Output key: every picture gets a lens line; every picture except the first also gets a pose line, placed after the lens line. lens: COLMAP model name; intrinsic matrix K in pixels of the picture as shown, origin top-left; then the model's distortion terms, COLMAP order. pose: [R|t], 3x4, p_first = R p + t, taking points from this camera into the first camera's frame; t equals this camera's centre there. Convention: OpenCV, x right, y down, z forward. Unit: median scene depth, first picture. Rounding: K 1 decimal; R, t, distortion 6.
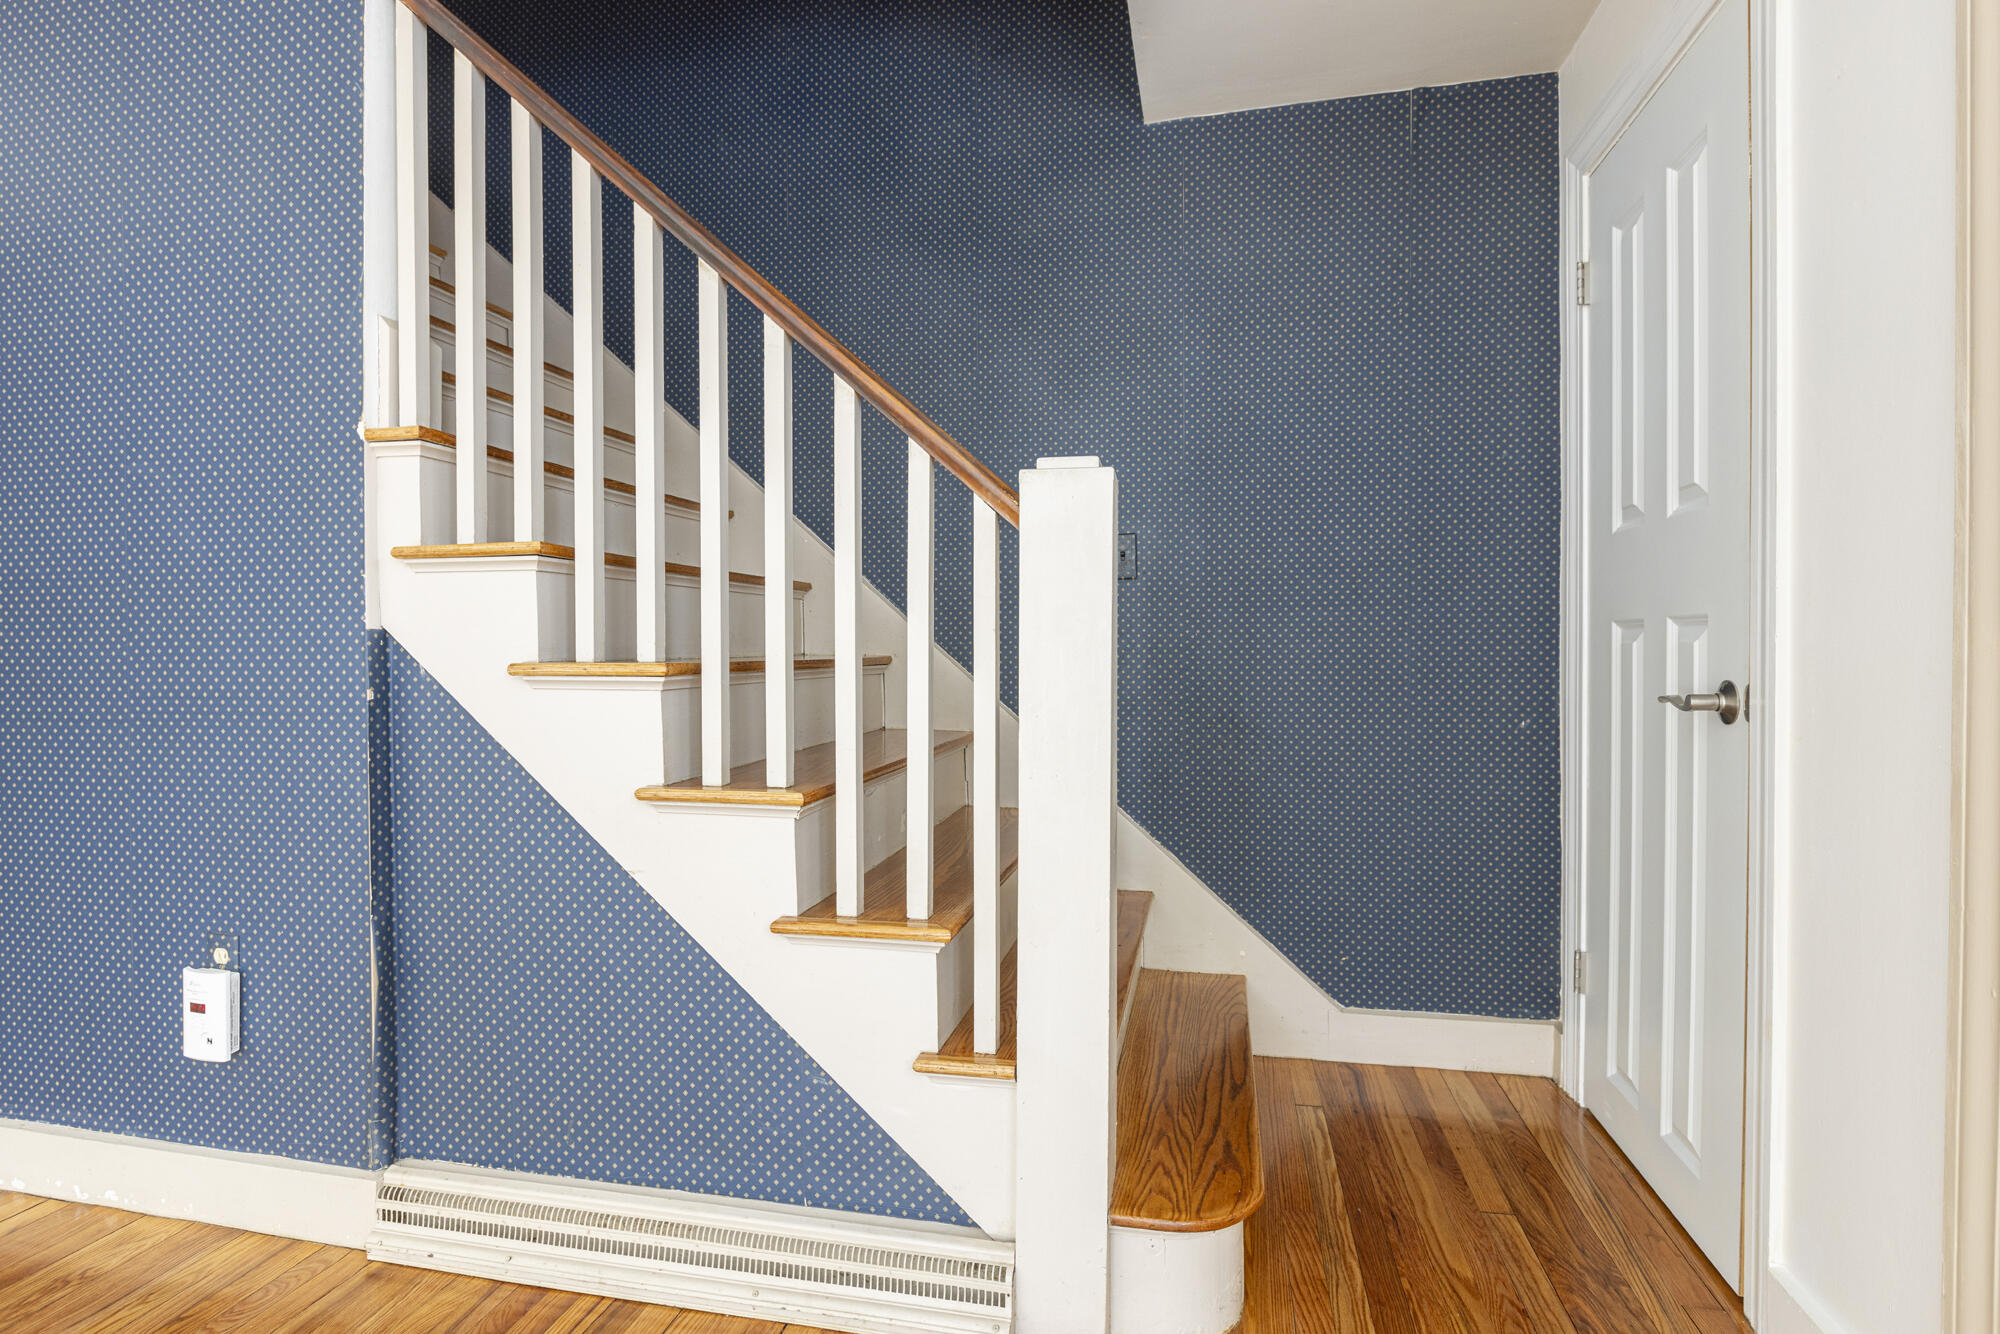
lens RADIAL K [[961.7, 0, 1007.8], [0, 961.7, 666.6], [0, 0, 1]] dist [0.000257, -0.001195]
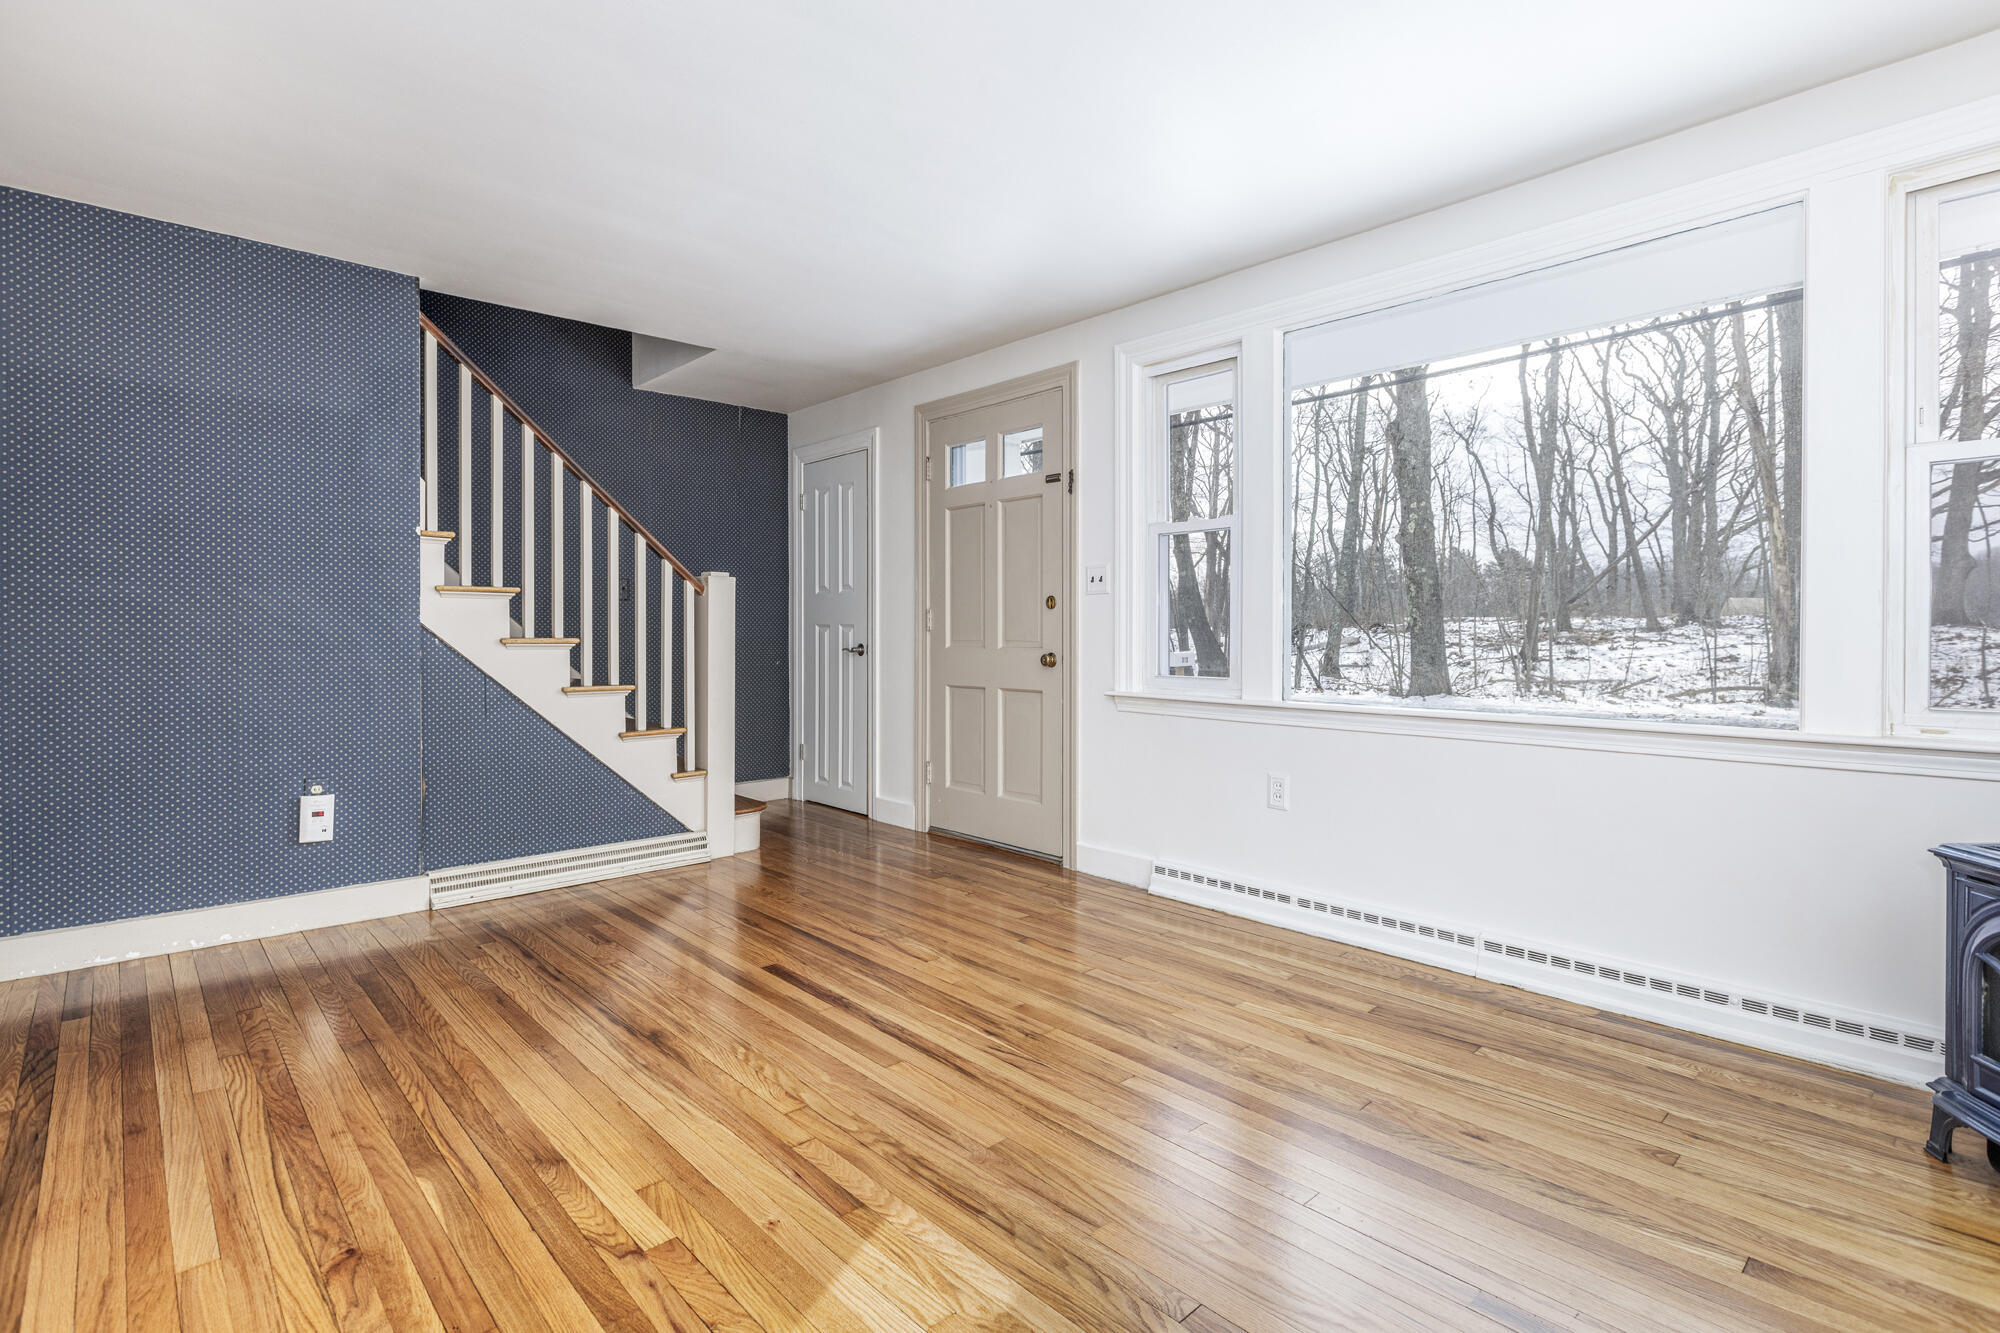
lens RADIAL K [[938.4, 0, 999.6], [0, 938.4, 650.8], [0, 0, 1]] dist [0.000257, 0.000023]
pose [[0.563880, -0.010359, 0.825792, -1.677699], [0.005900, 0.999946, 0.008515, 0.013945], [-0.825836, 0.000070, 0.563911, -1.263218]]
